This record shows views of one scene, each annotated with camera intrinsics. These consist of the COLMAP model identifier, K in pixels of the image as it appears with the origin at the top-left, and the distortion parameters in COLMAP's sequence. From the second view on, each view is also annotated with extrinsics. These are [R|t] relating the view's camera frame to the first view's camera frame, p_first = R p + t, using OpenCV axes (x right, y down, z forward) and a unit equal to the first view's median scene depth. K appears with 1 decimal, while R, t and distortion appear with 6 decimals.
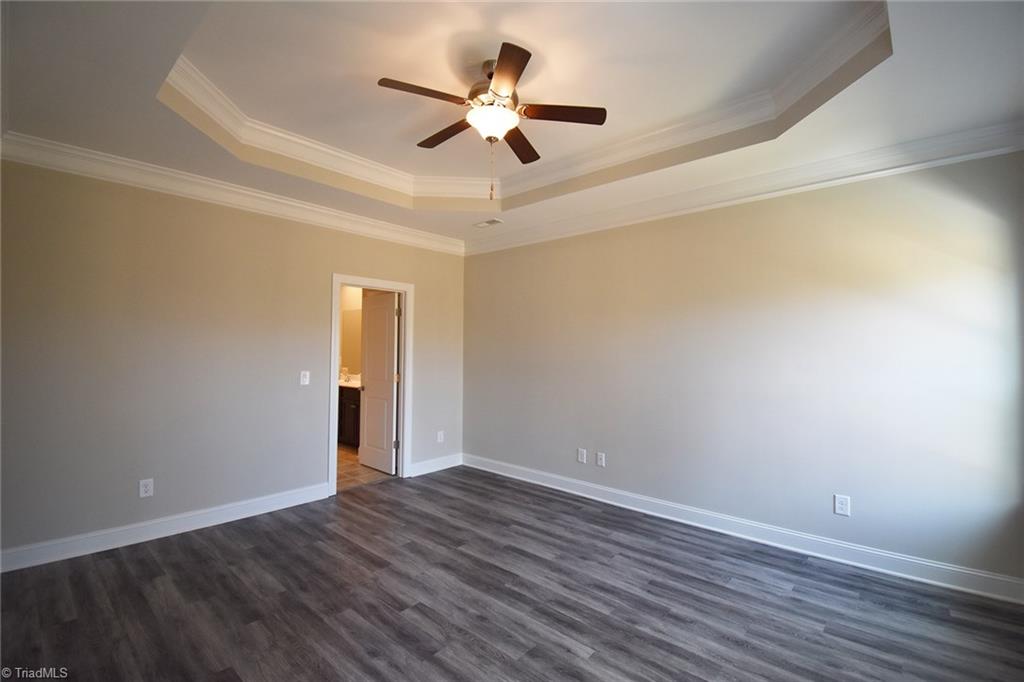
lens RADIAL K [[457.1, 0, 514.2], [0, 457.1, 342.2], [0, 0, 1]] dist [-0.016931, -0.003646]
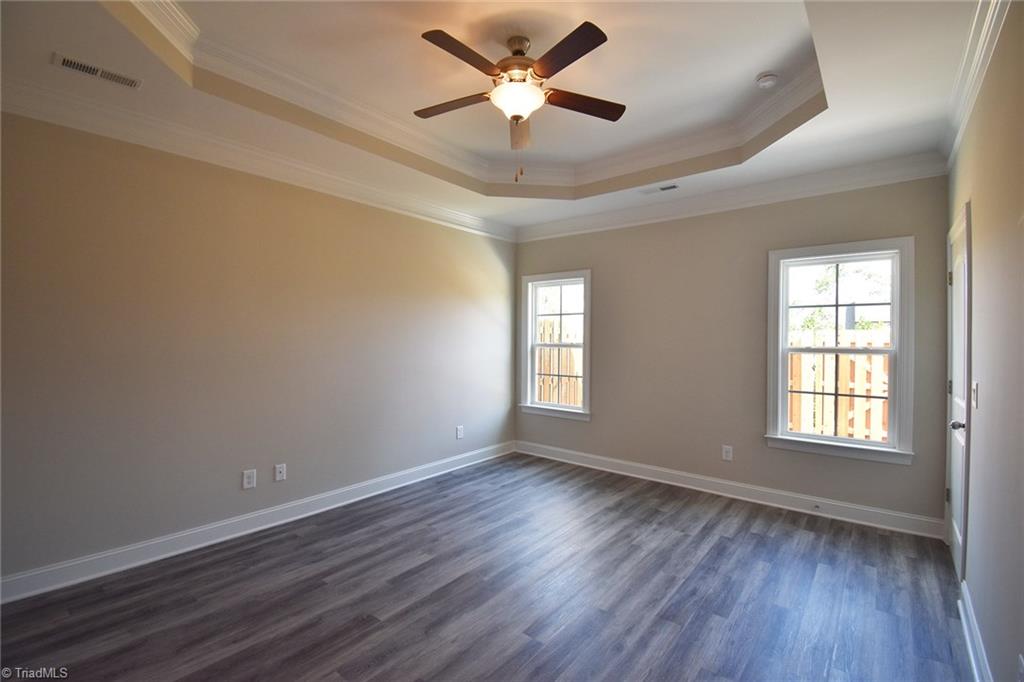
lens RADIAL K [[457.1, 0, 514.9], [0, 457.1, 336.7], [0, 0, 1]] dist [-0.016931, -0.003646]
pose [[-0.058942, -0.008738, 0.998223, -0.802310], [-0.018678, 0.999796, 0.007649, 0.006028], [-0.998087, -0.018194, -0.059094, 0.817175]]
